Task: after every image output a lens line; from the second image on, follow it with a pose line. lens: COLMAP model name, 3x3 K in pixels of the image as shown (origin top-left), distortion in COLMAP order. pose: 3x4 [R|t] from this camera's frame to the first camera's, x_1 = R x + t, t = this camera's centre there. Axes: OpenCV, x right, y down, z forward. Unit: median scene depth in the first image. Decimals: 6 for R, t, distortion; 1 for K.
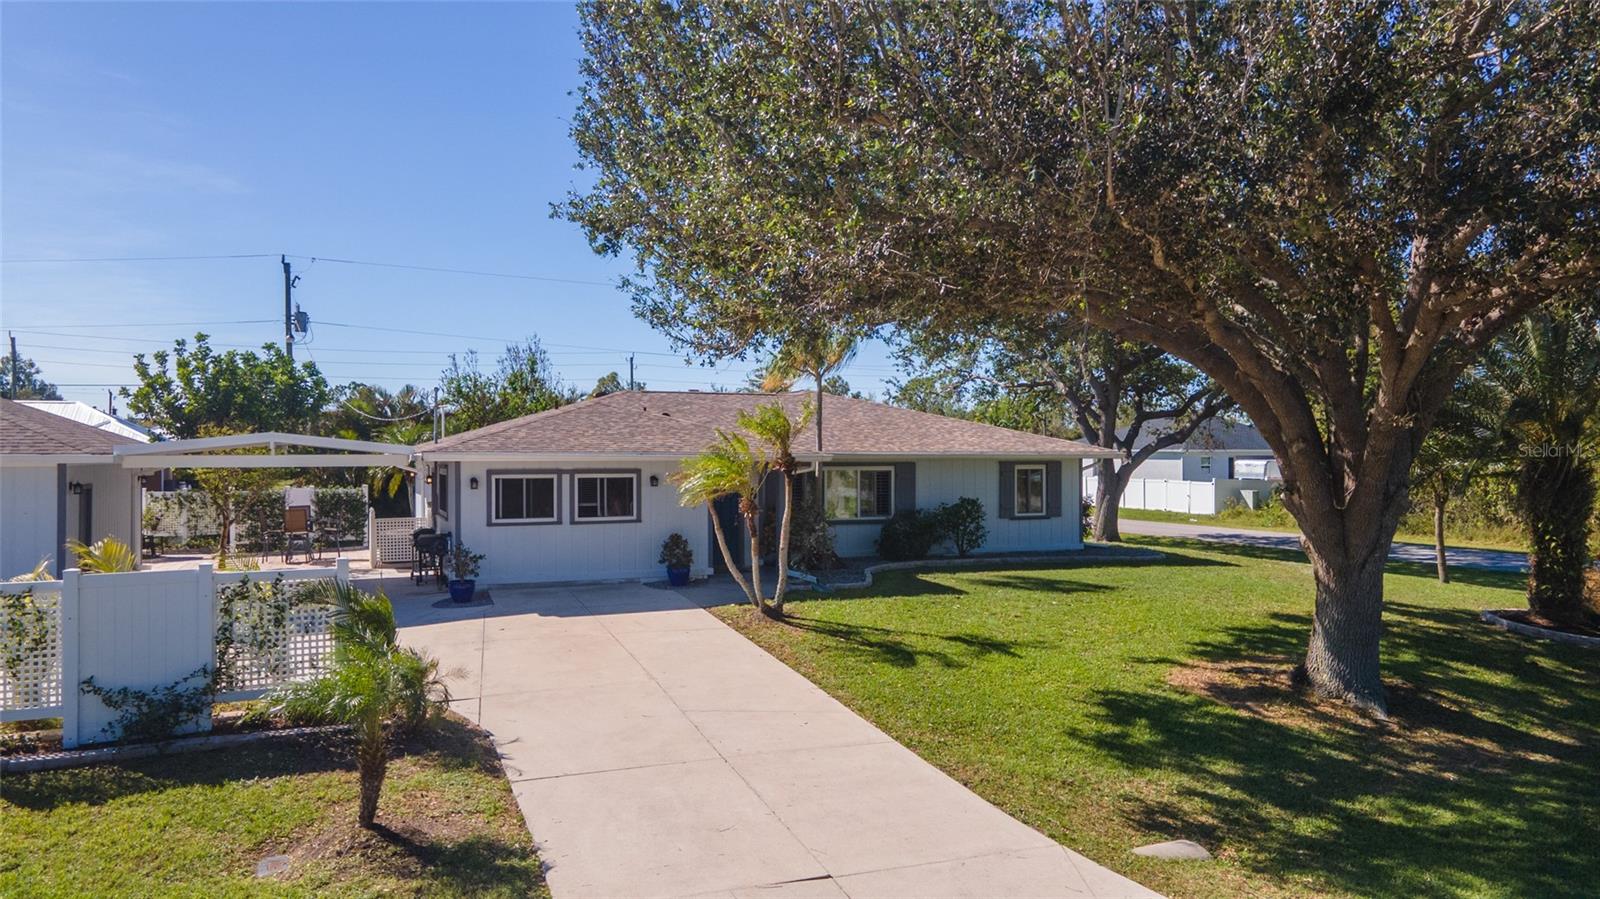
lens RADIAL K [[1161.7, 0, 810.8], [0, 1161.7, 453.0], [0, 0, 1]] dist [0.001771, 0.068181]
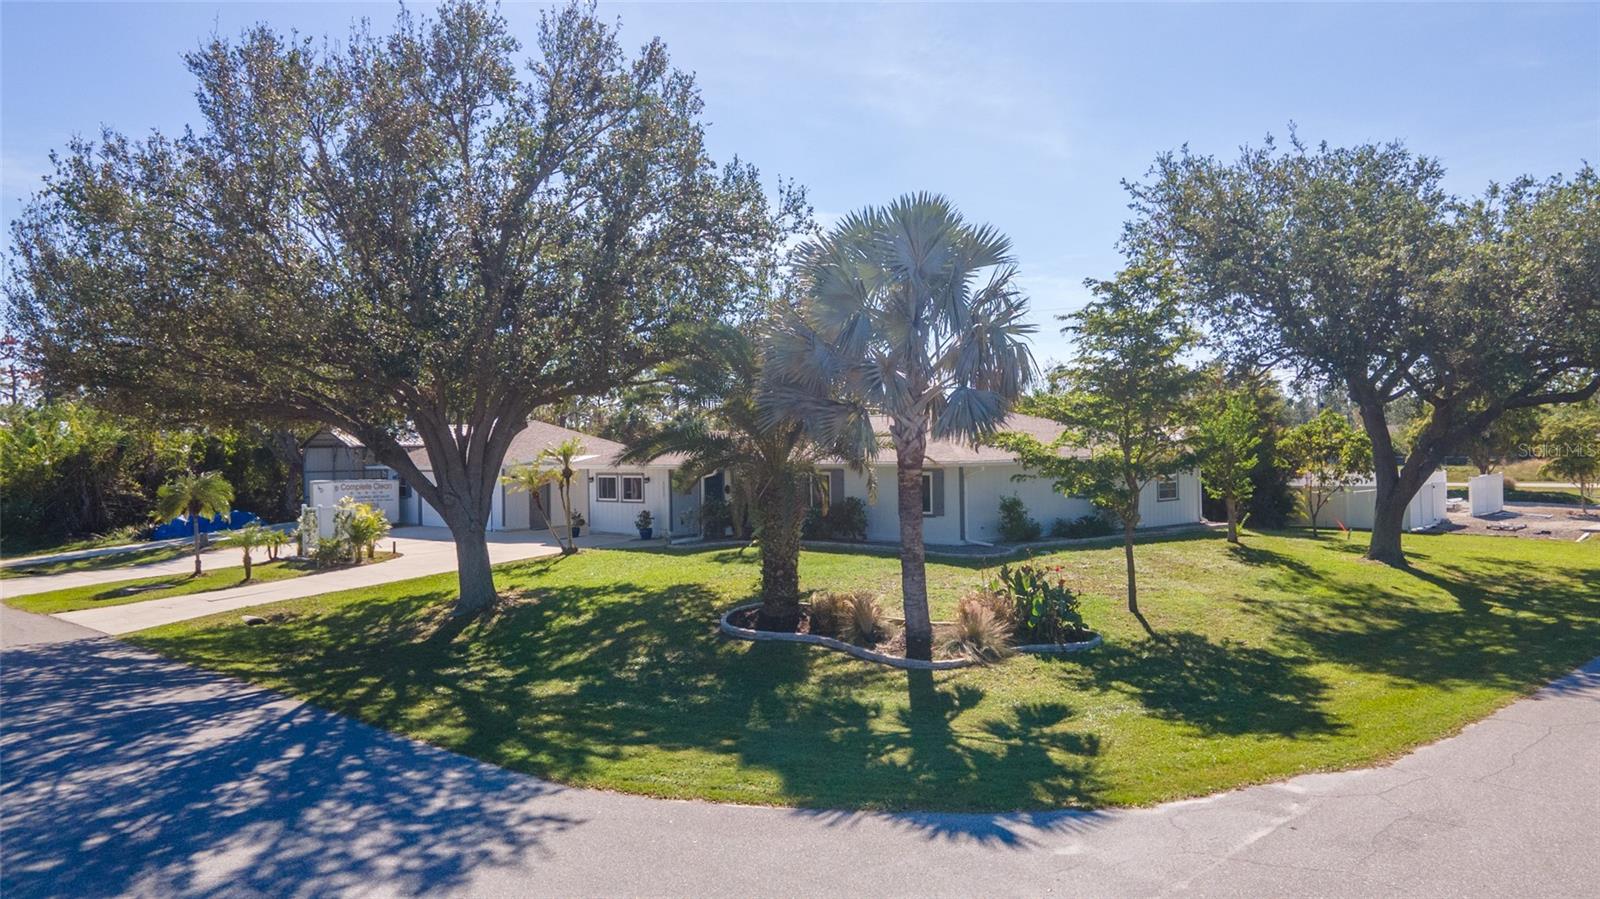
lens RADIAL K [[1170.9, 0, 800.0], [0, 1170.9, 449.5], [0, 0, 1]] dist [0.047602, 0.001687]
pose [[0.376005, -0.005322, -0.926602, 2.466486], [0.016250, 0.999868, 0.000851, -0.030686], [0.926475, -0.015377, 0.376041, 0.848142]]
